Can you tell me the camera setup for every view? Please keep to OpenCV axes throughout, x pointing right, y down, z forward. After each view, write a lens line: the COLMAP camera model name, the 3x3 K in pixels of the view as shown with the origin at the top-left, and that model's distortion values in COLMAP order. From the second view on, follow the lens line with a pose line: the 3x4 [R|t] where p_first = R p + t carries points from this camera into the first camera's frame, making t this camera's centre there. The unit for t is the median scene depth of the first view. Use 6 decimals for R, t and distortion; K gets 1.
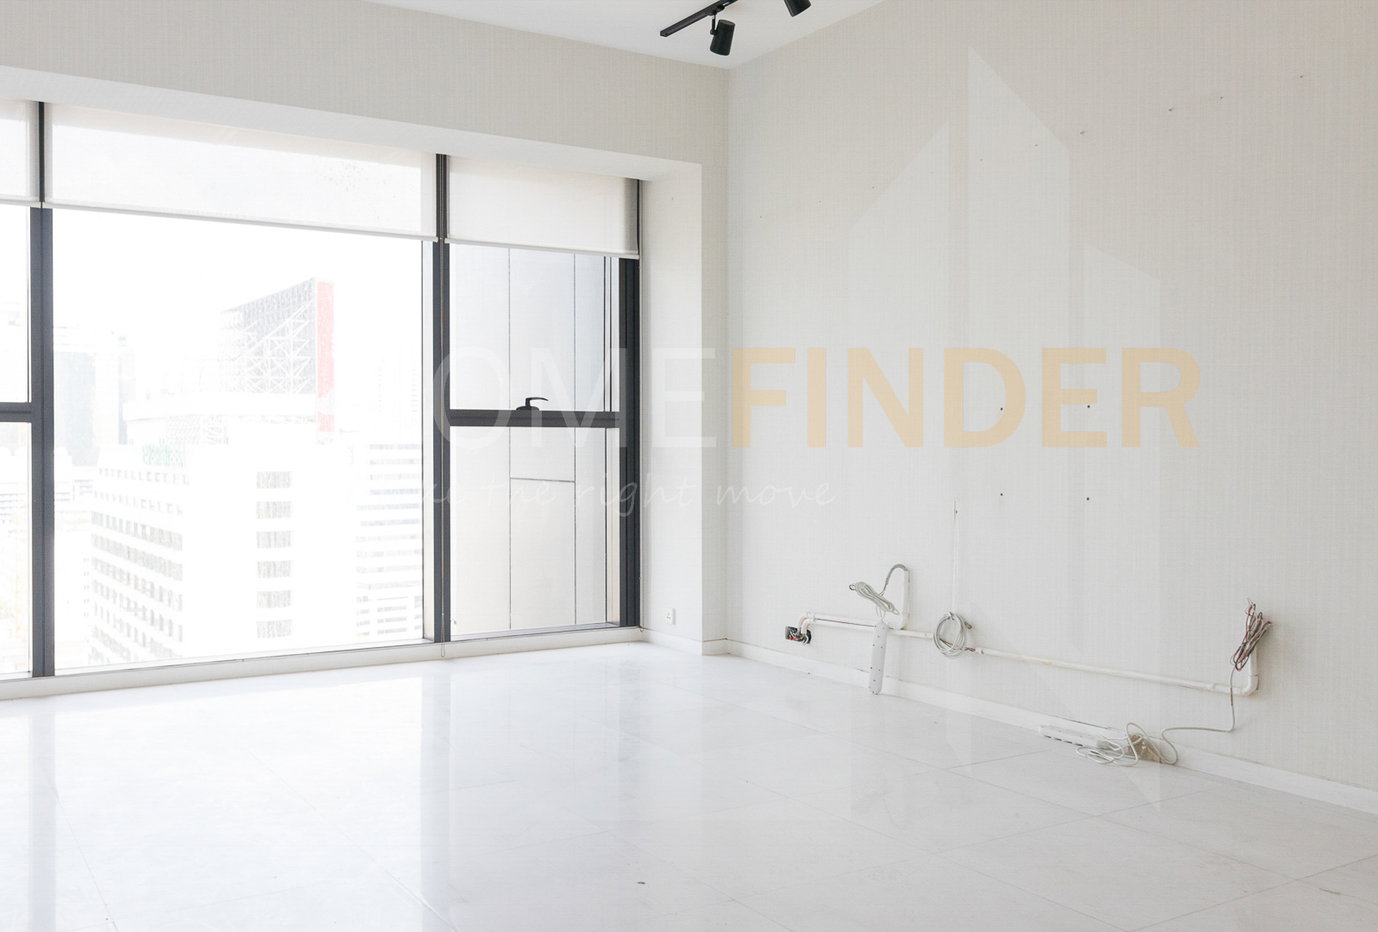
lens RADIAL K [[1338.0, 0, 693.1], [0, 1338.0, 457.6], [0, 0, 1]] dist [0.037191, 0.000000]
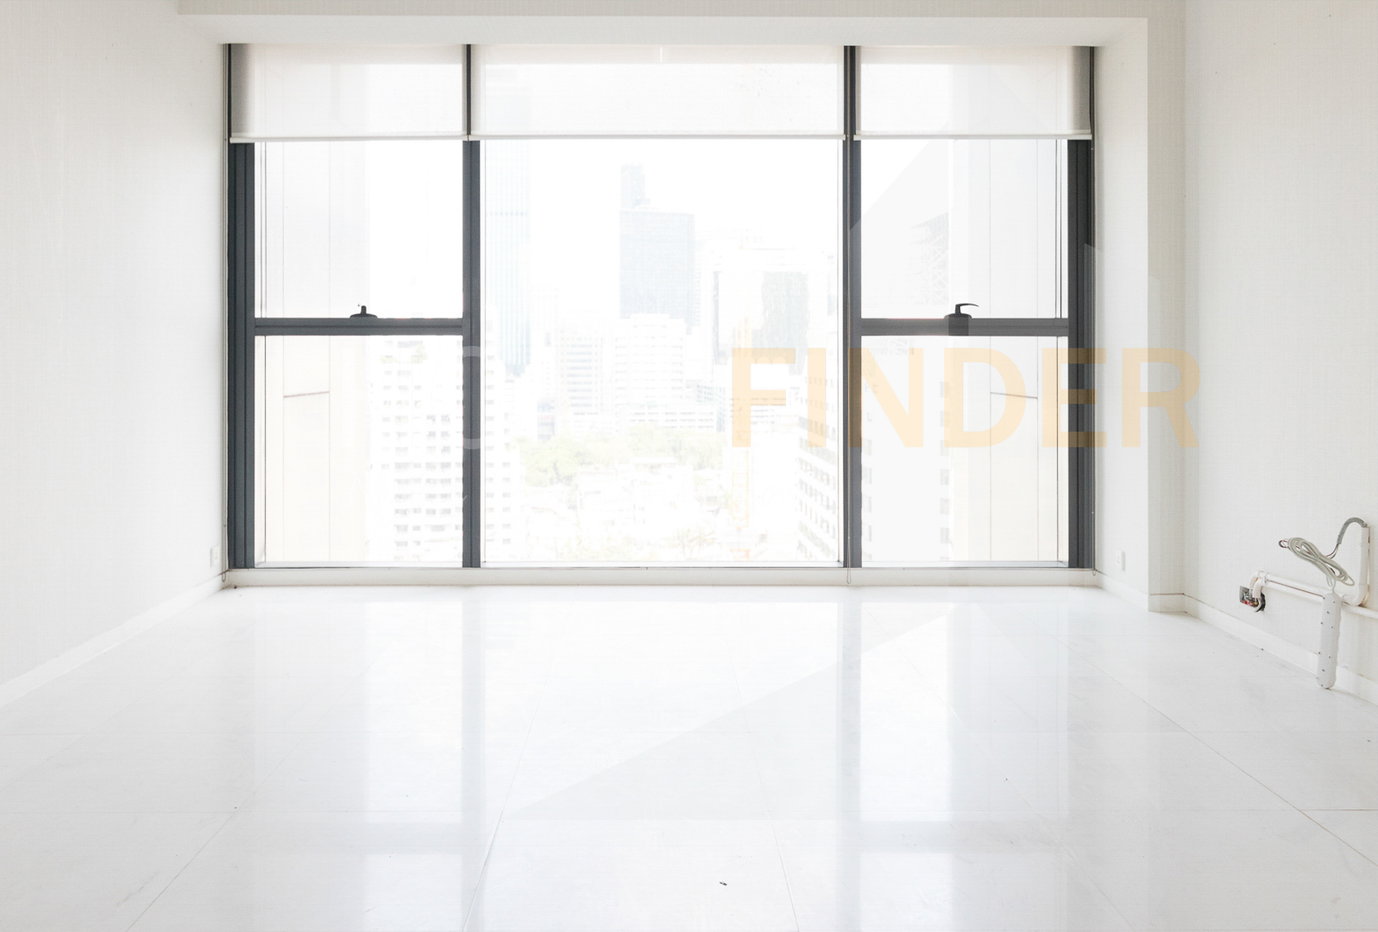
lens RADIAL K [[1338.0, 0, 664.7], [0, 1338.0, 355.8], [0, 0, 1]] dist [0.037191, 0.000000]
pose [[0.847017, 0.001520, -0.531564, 0.199223], [-0.005883, 0.999961, -0.006514, -0.002870], [0.531533, 0.008645, 0.846993, 0.139023]]
